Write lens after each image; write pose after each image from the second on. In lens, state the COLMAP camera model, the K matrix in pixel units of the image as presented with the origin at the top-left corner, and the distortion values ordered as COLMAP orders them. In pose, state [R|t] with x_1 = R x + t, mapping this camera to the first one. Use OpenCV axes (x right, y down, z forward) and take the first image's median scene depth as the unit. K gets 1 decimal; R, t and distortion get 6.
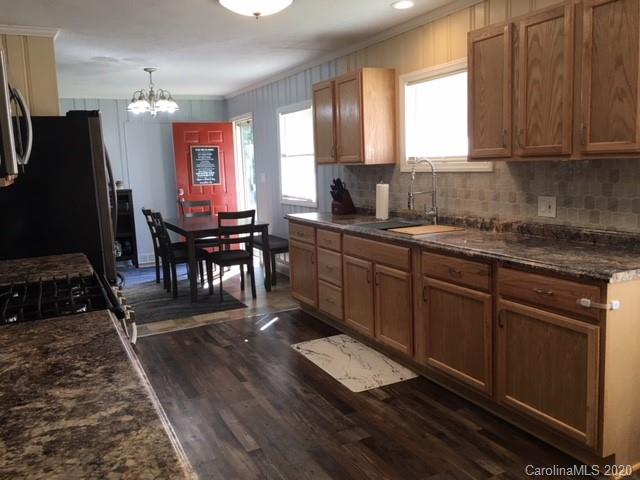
lens RADIAL K [[544.0, 0, 316.5], [0, 544.0, 232.7], [0, 0, 1]] dist [0.086835, -0.116776]
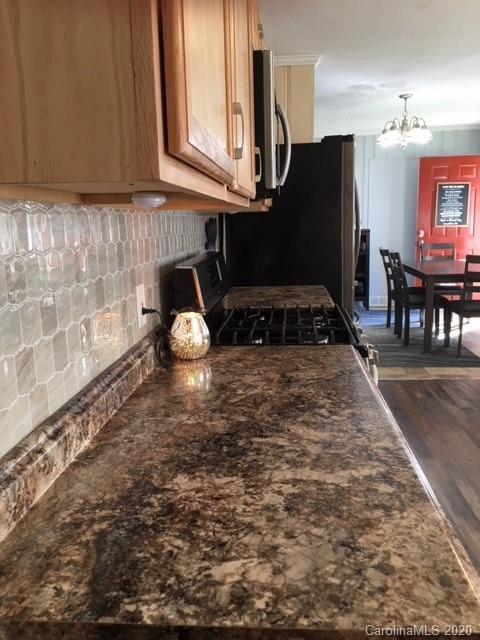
lens RADIAL K [[544.0, 0, 240.0], [0, 544.0, 320.0], [0, 0, 1]] dist [0.086835, -0.116776]
pose [[0.855173, 0.110736, -0.506376, -0.052365], [-0.073768, 0.992970, 0.092566, 0.017975], [0.513067, -0.041805, 0.857330, 0.088019]]
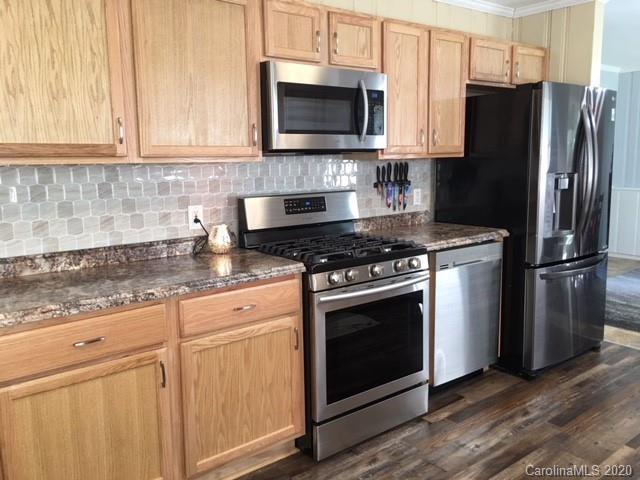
lens RADIAL K [[544.0, 0, 316.5], [0, 544.0, 232.7], [0, 0, 1]] dist [0.086835, -0.116776]
pose [[0.201098, 0.176360, -0.963565, 0.457978], [-0.121096, 0.980590, 0.154203, -0.068645], [0.972057, 0.085674, 0.218551, 0.441941]]
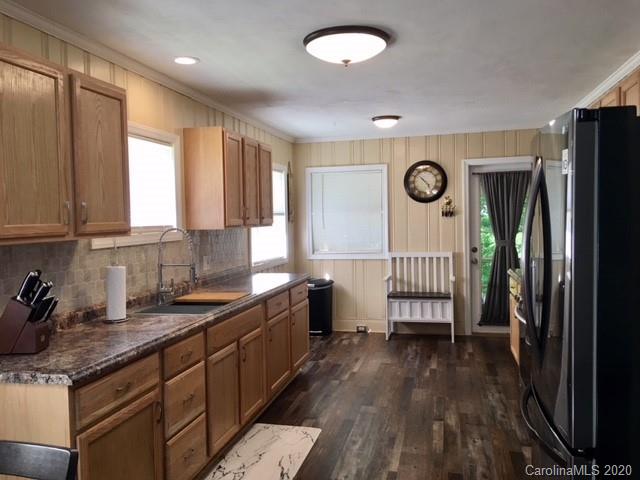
lens RADIAL K [[544.0, 0, 316.5], [0, 544.0, 232.7], [0, 0, 1]] dist [0.086835, -0.116776]
pose [[-0.762263, 0.036433, 0.646242, -0.648193], [0.135462, 0.985284, 0.104235, -0.216885], [-0.632934, 0.166996, -0.755981, 1.762470]]
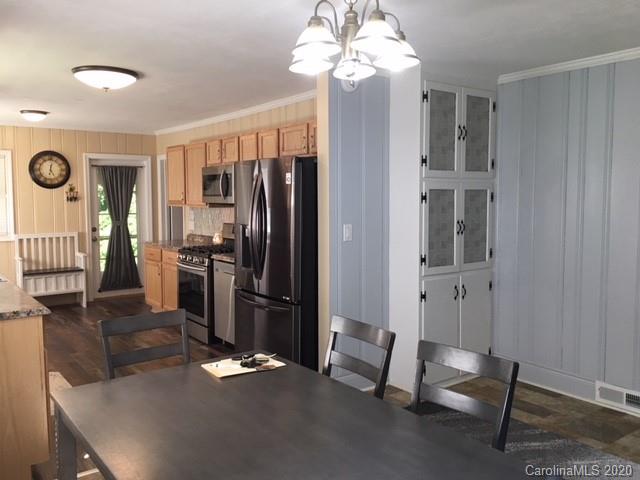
lens RADIAL K [[544.0, 0, 316.5], [0, 544.0, 232.7], [0, 0, 1]] dist [0.086835, -0.116776]
pose [[-0.984078, 0.054391, -0.169210, -0.352267], [0.019459, 0.979273, 0.201609, -0.315986], [0.176669, 0.195107, -0.964739, 2.359935]]
